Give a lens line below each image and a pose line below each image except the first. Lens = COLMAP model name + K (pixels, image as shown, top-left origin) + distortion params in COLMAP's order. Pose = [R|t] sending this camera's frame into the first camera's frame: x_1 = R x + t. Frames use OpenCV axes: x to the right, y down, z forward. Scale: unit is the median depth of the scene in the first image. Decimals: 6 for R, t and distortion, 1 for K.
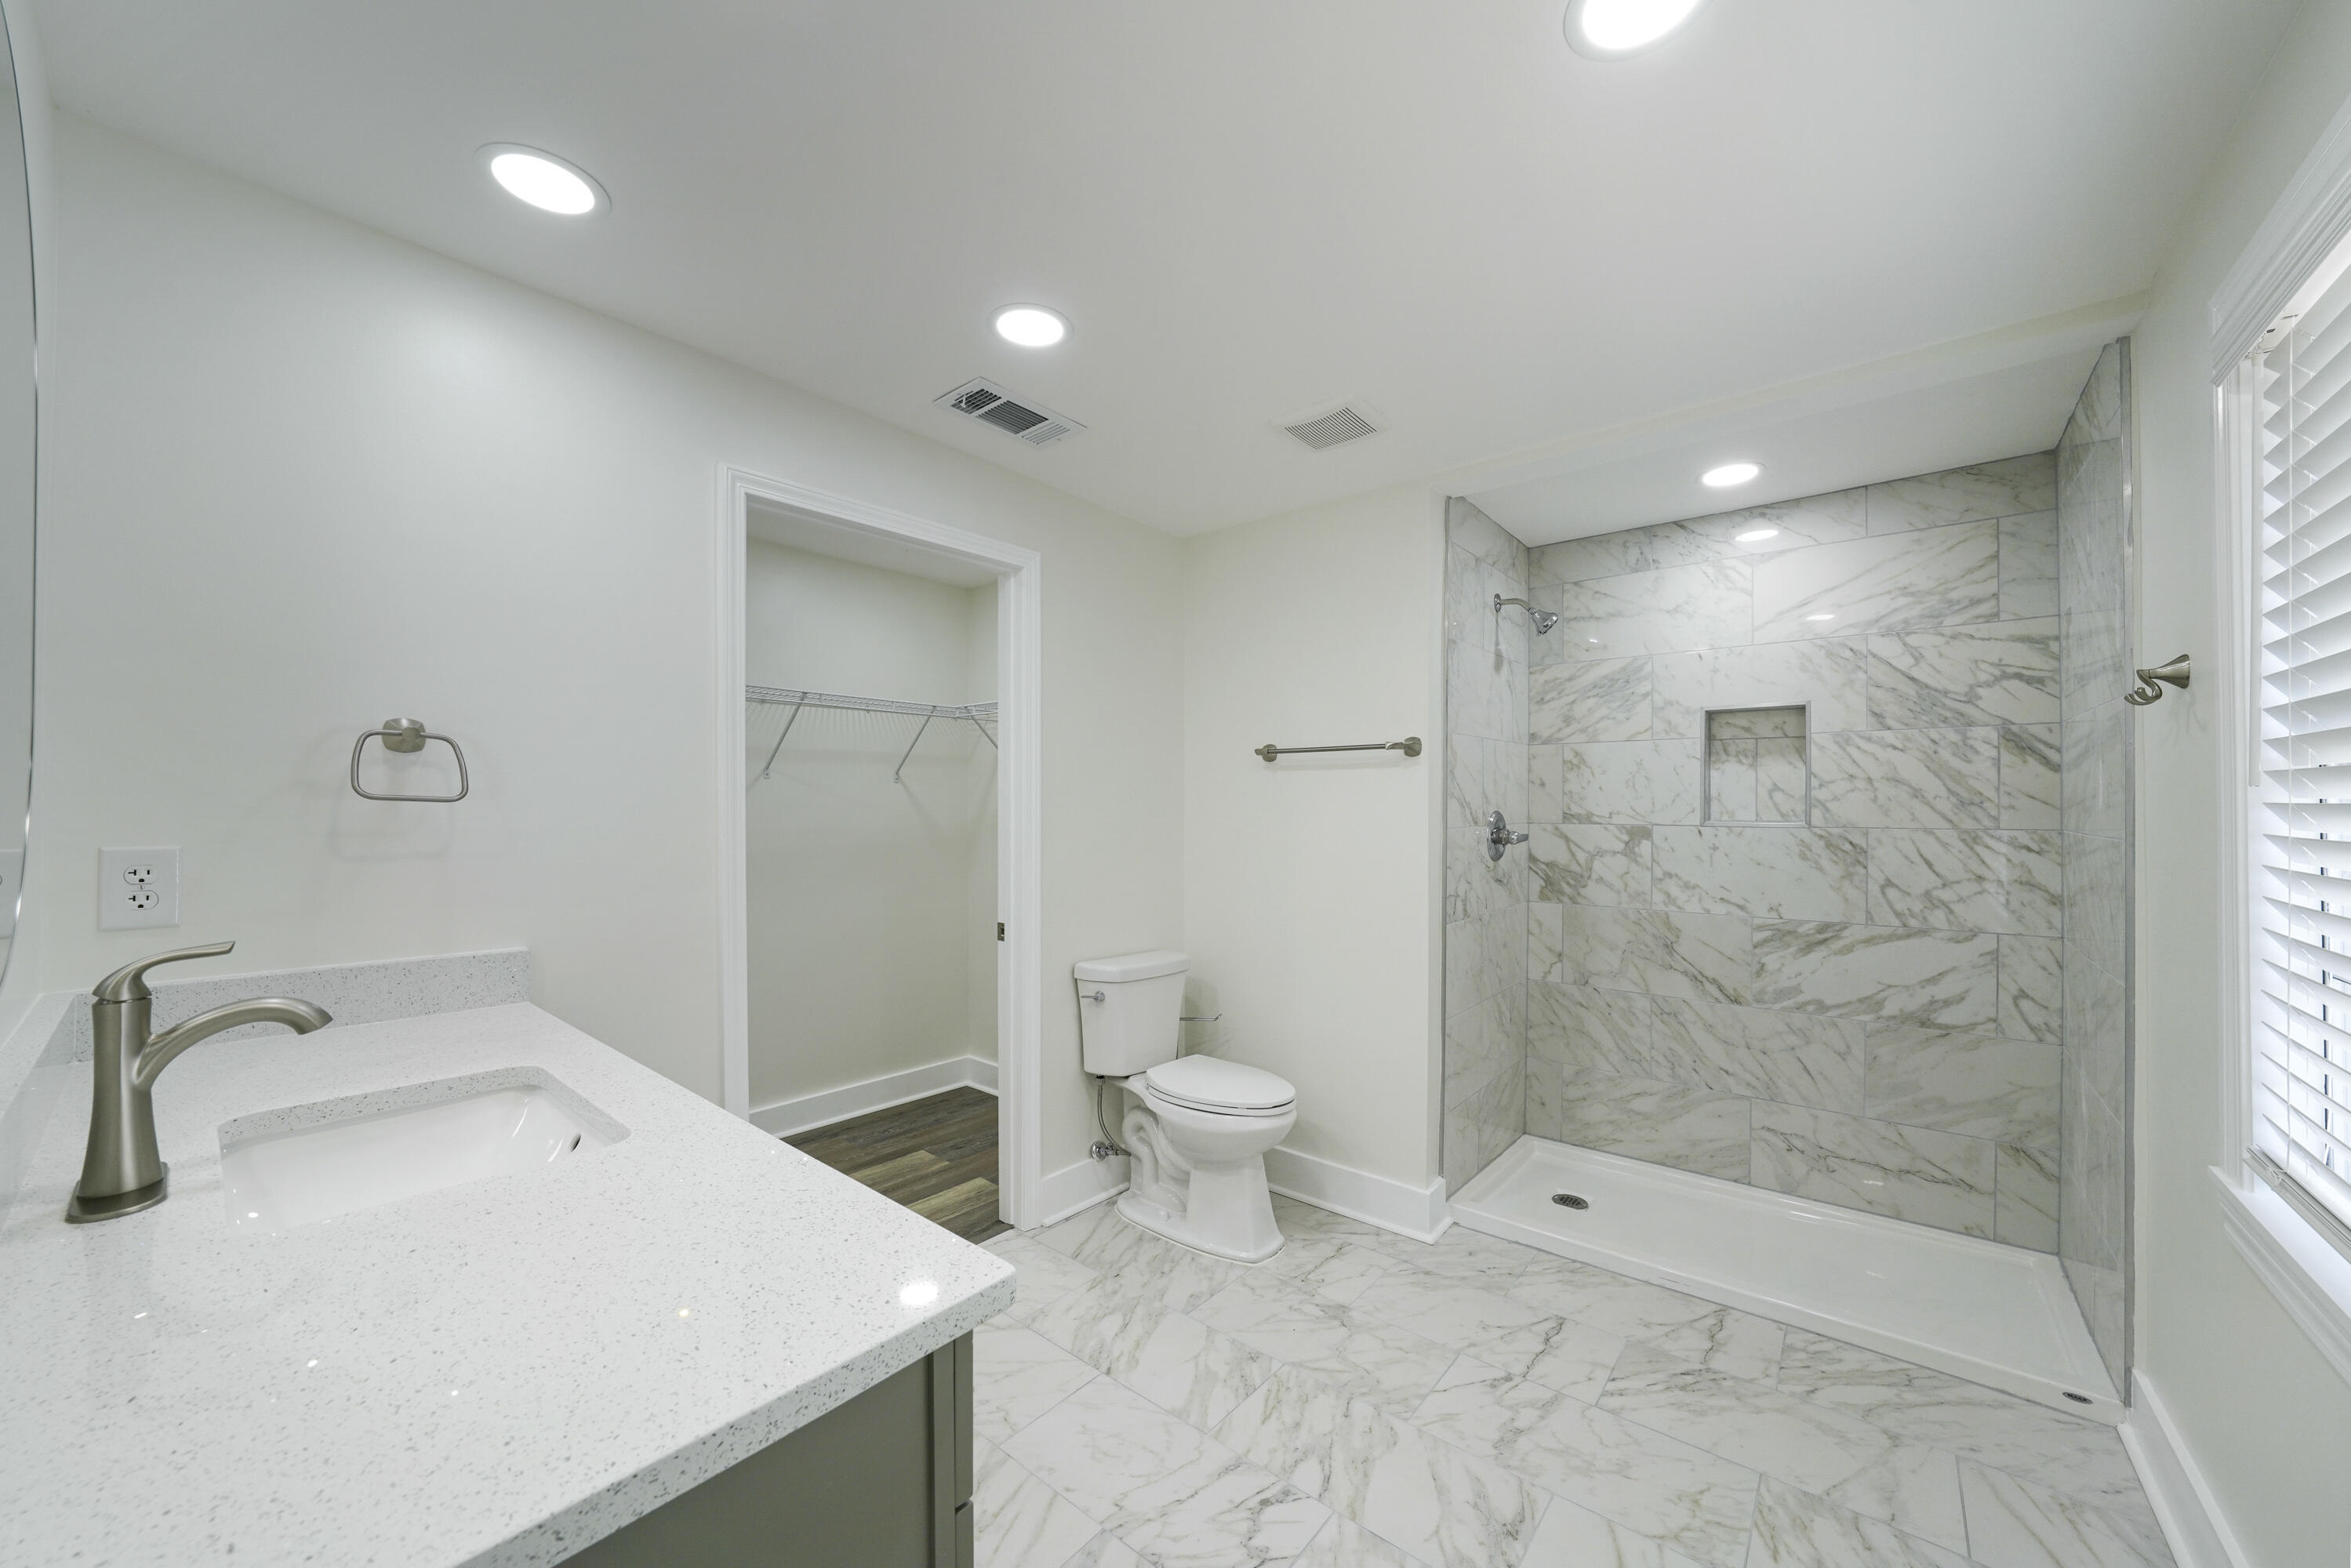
lens RADIAL K [[842.8, 0, 1203.6], [0, 842.8, 813.5], [0, 0, 1]] dist [-0.021386, 0.003294]
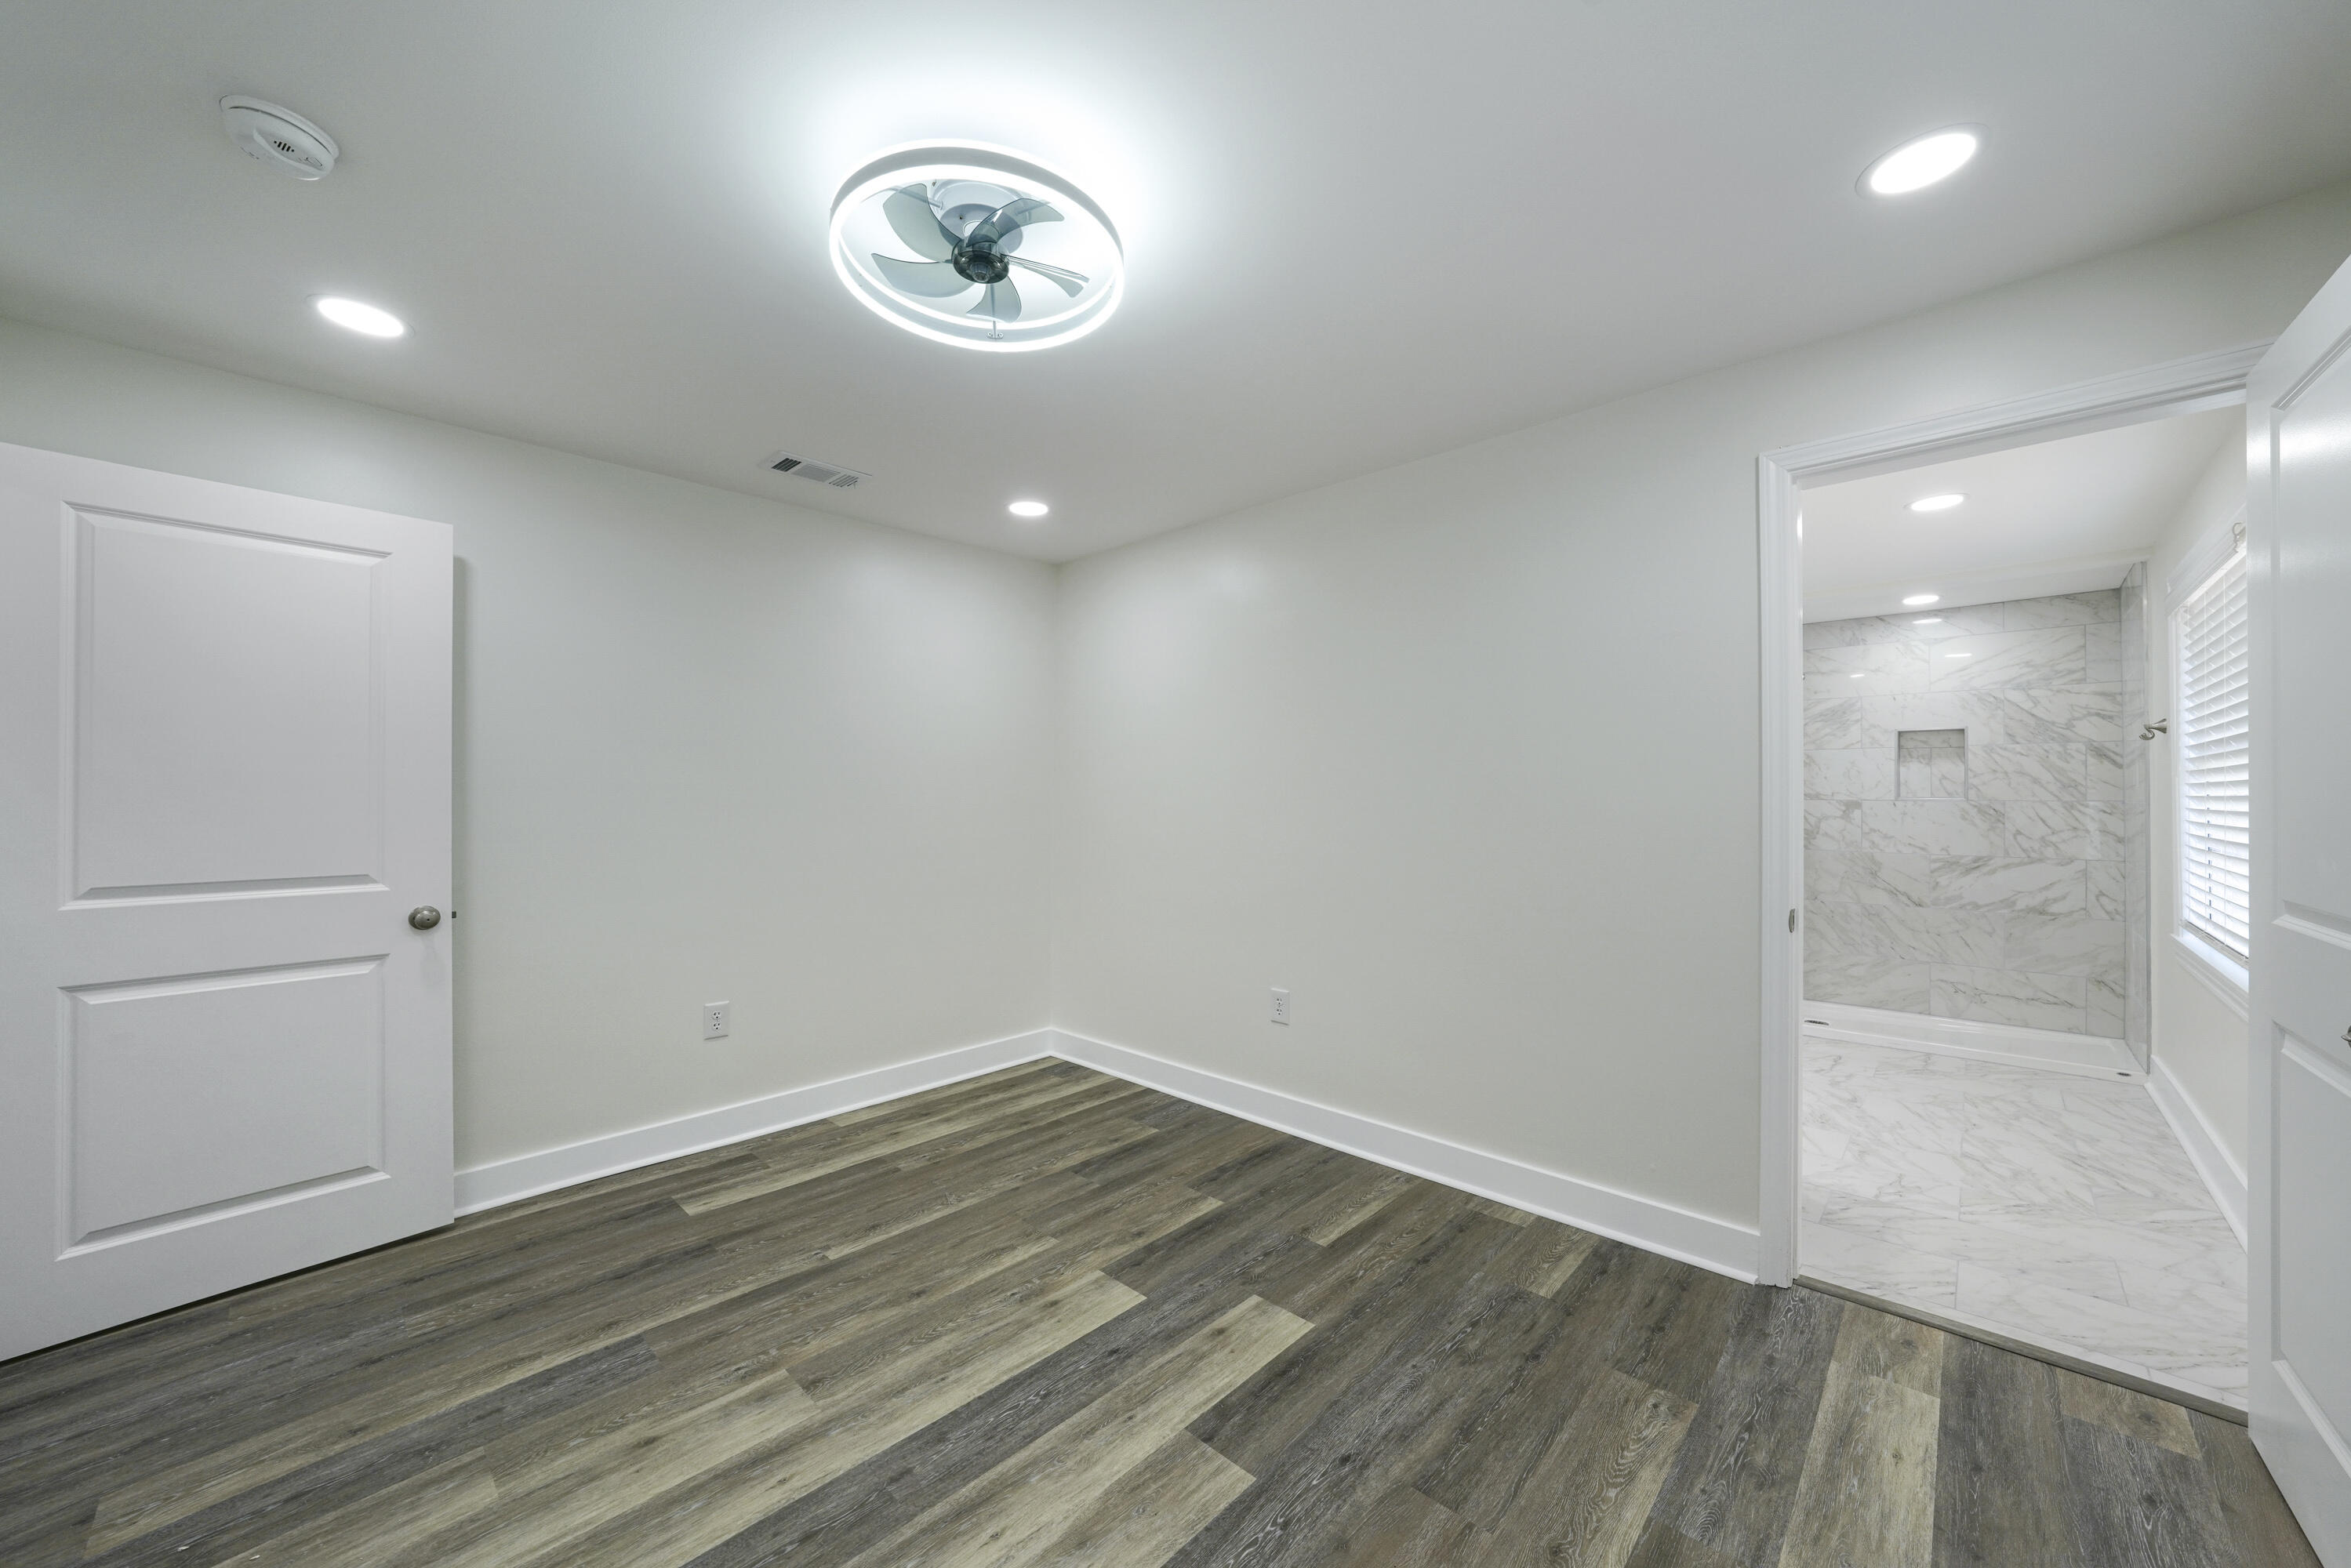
lens RADIAL K [[842.8, 0, 1179.6], [0, 842.8, 794.4], [0, 0, 1]] dist [-0.021386, 0.003294]
pose [[0.995877, -0.000346, -0.090716, -0.729592], [-0.000296, 0.999975, -0.007068, 0.016426], [0.090716, 0.007066, 0.995852, -0.839345]]
